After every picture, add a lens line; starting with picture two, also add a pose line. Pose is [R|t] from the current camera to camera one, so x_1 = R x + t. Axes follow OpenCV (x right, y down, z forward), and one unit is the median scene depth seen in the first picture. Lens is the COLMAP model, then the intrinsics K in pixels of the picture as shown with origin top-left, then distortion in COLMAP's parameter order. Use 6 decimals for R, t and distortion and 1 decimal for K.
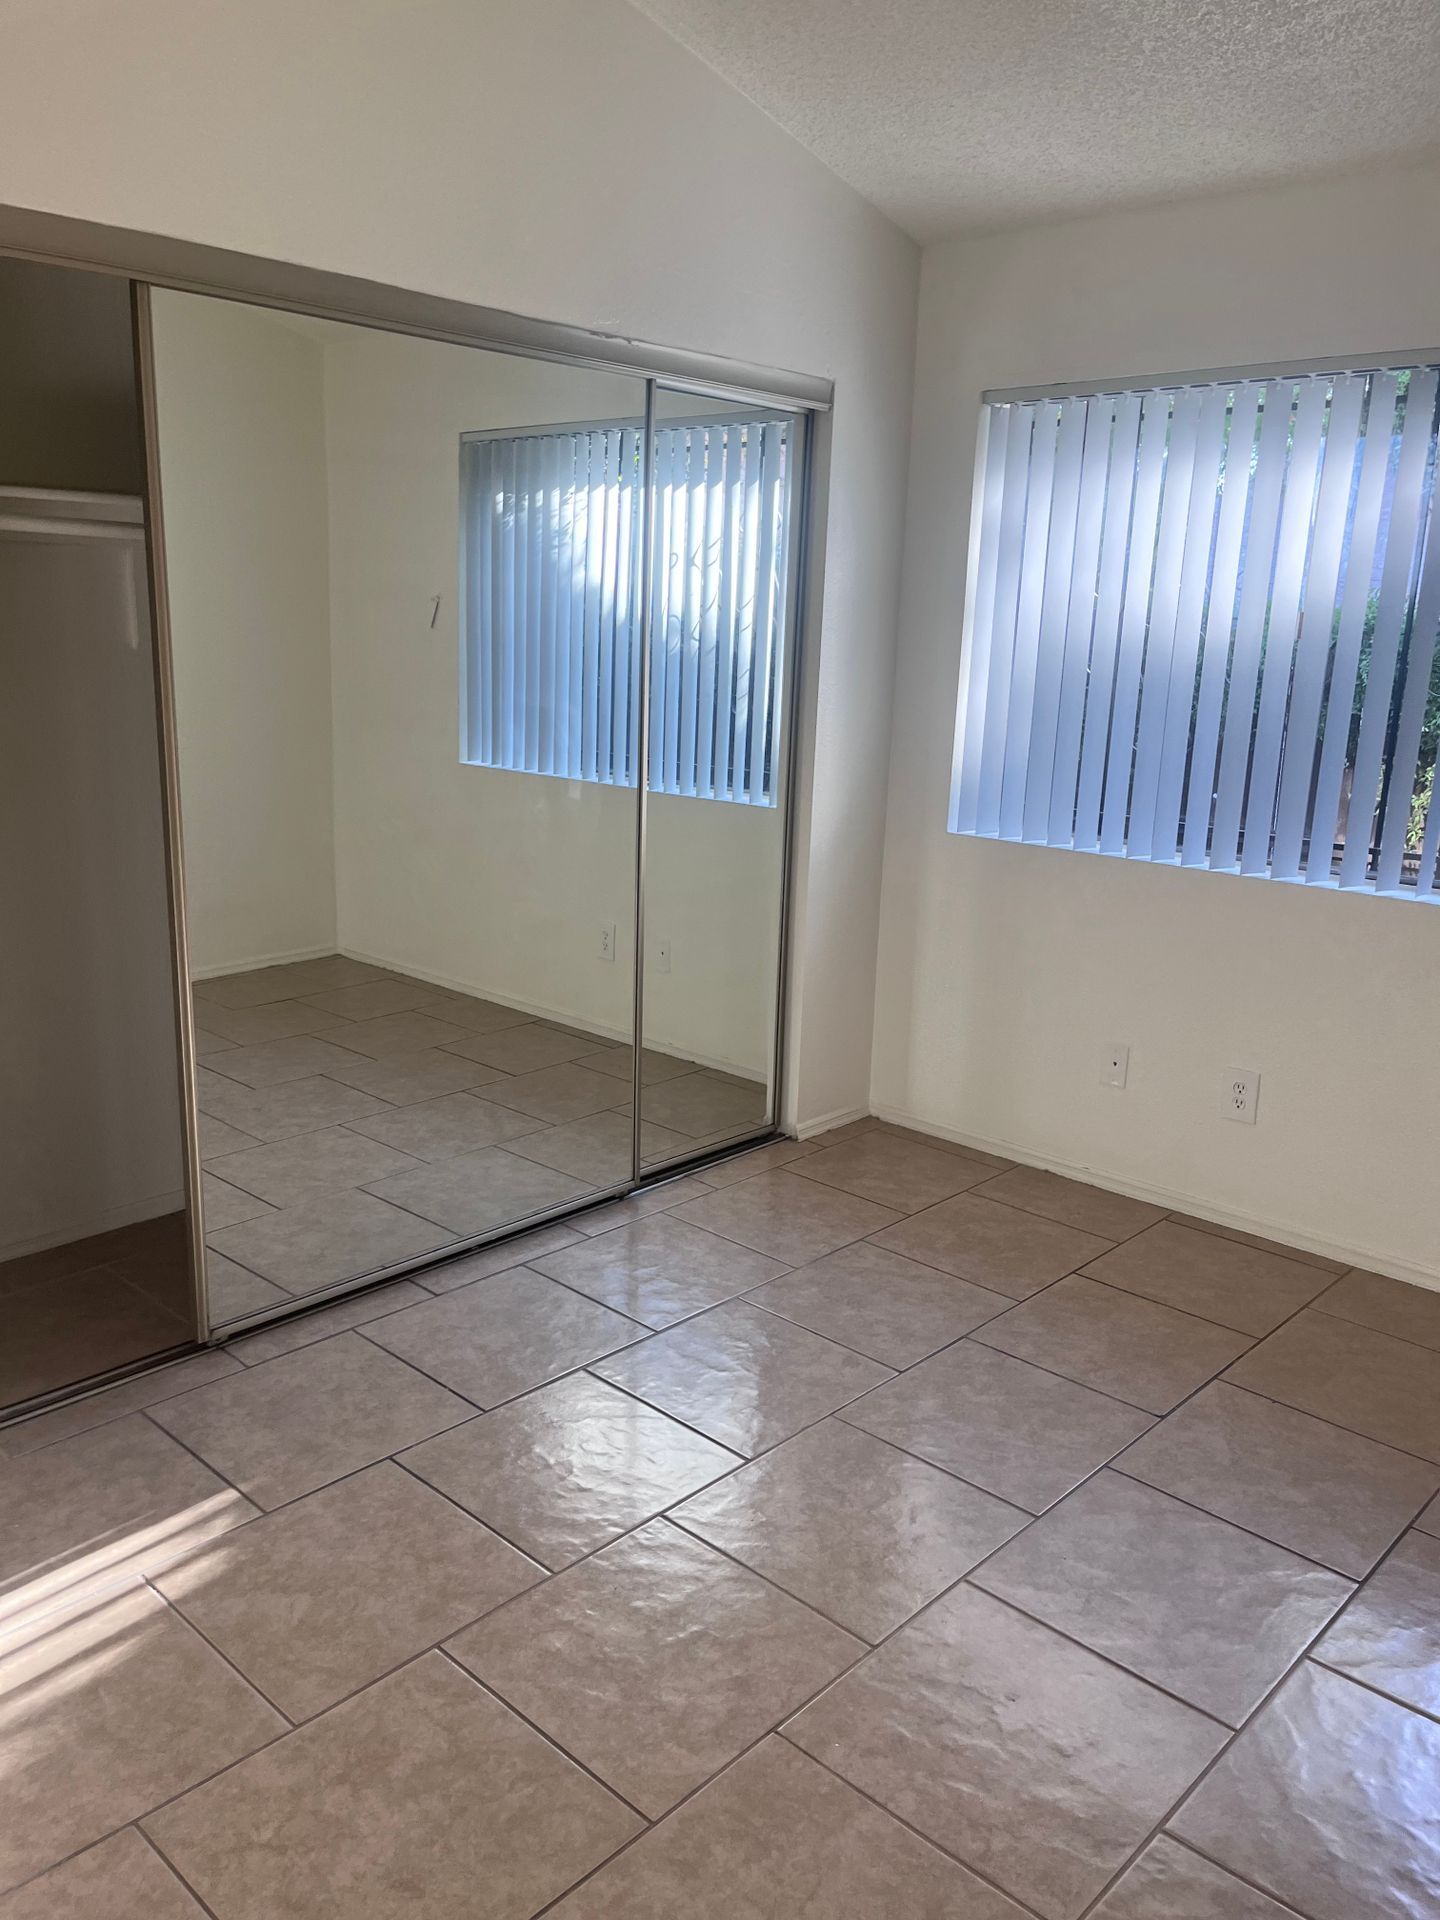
lens RADIAL K [[1454.5, 0, 716.3], [0, 1454.5, 952.8], [0, 0, 1]] dist [0.001340, -0.008187]
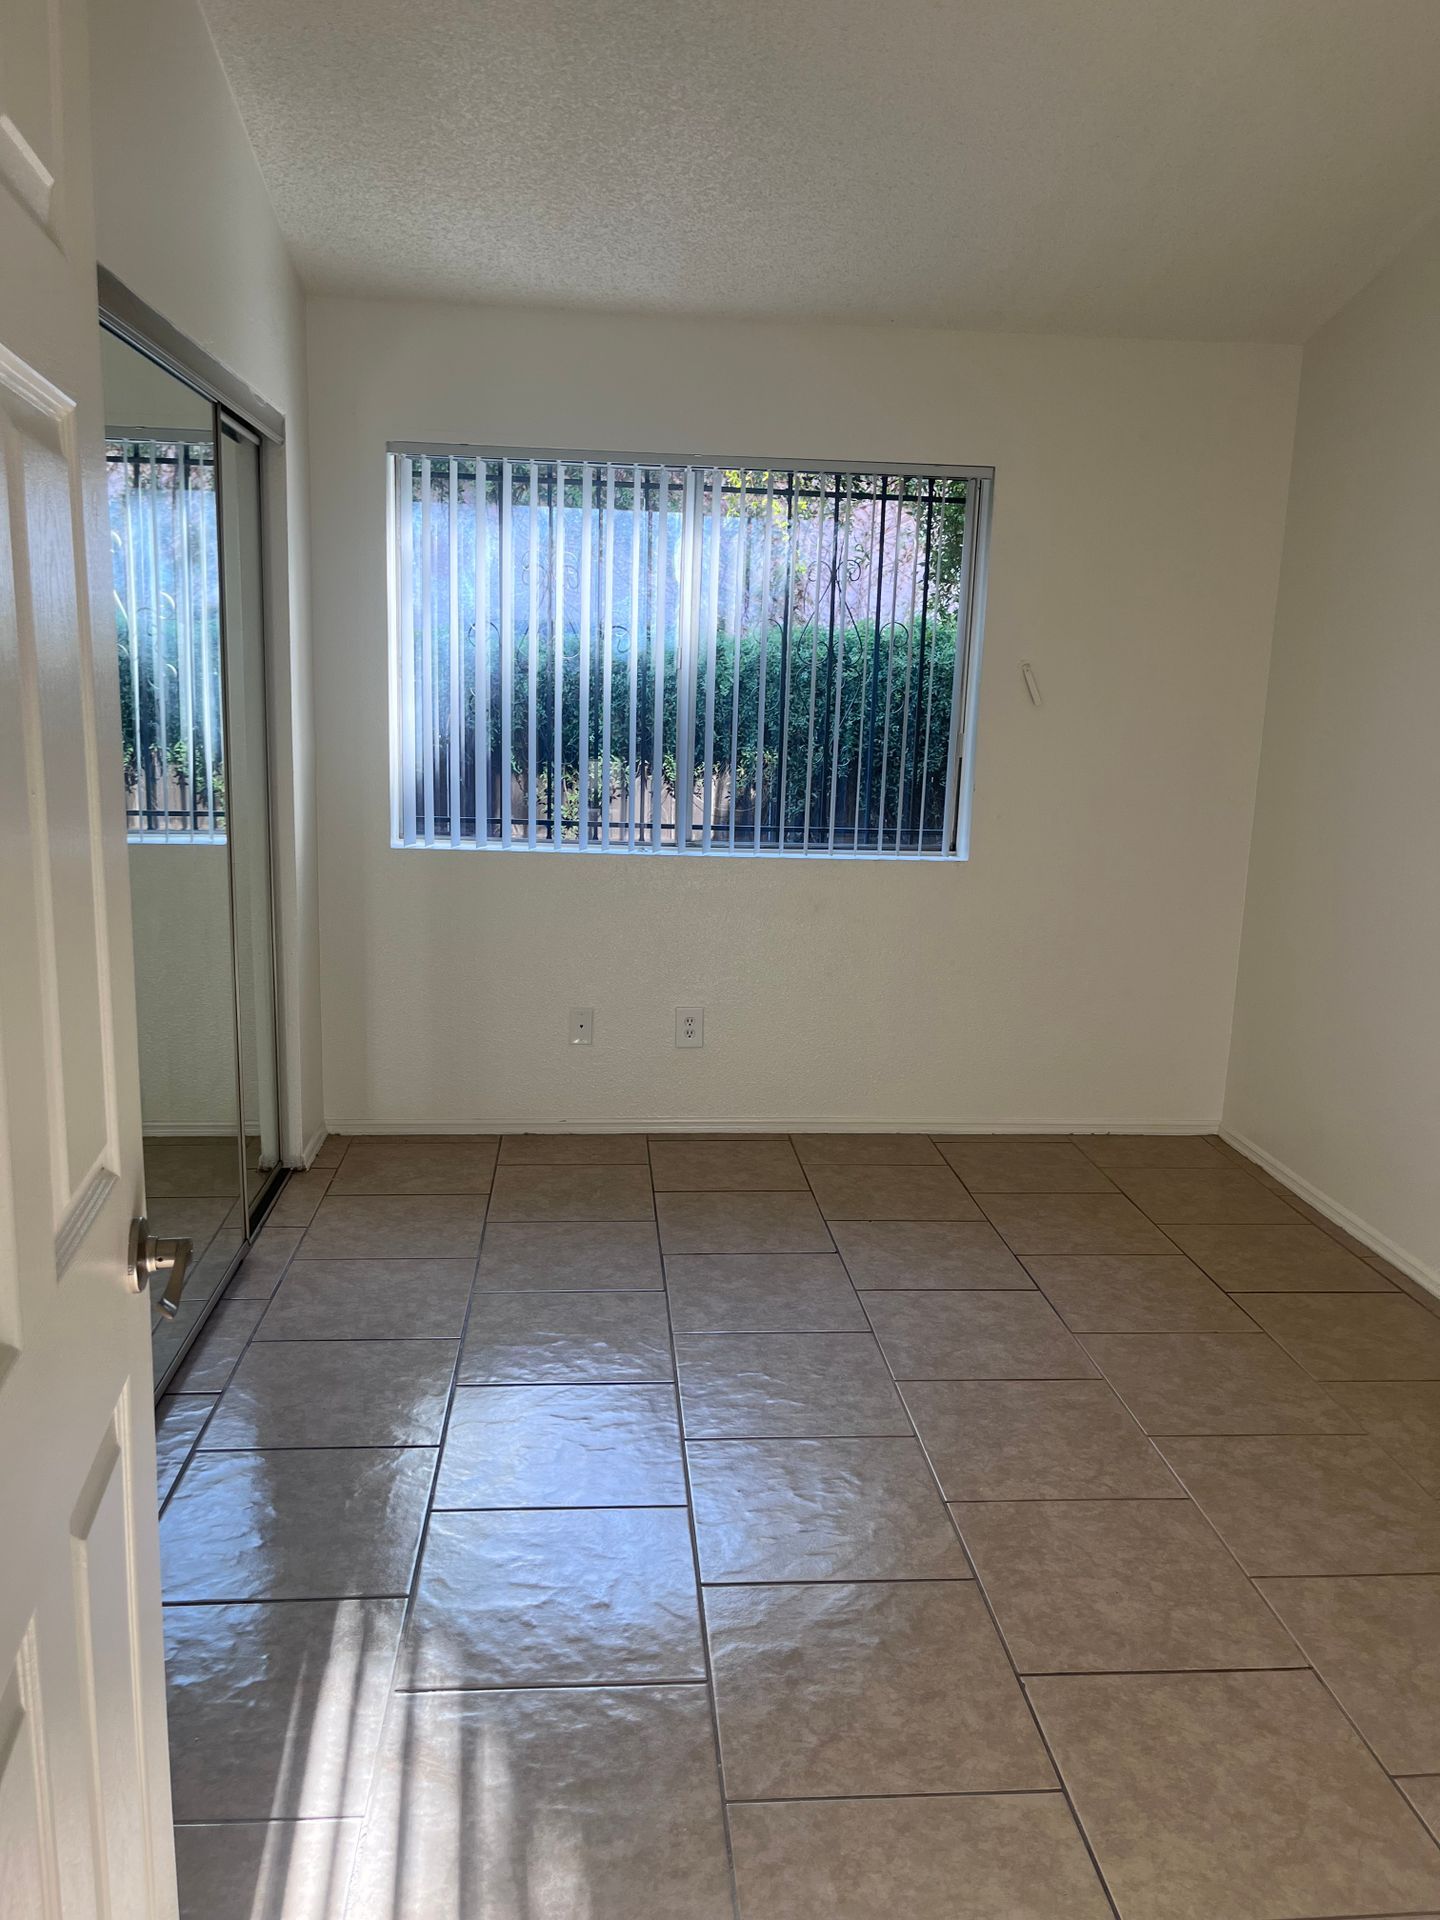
lens RADIAL K [[1454.5, 0, 711.0], [0, 1454.5, 968.3], [0, 0, 1]] dist [0.001340, -0.008187]
pose [[0.675745, -0.161505, 0.719225, -0.586180], [0.165528, 0.984031, 0.065447, -0.034285], [-0.718310, 0.074827, 0.691688, 0.129429]]
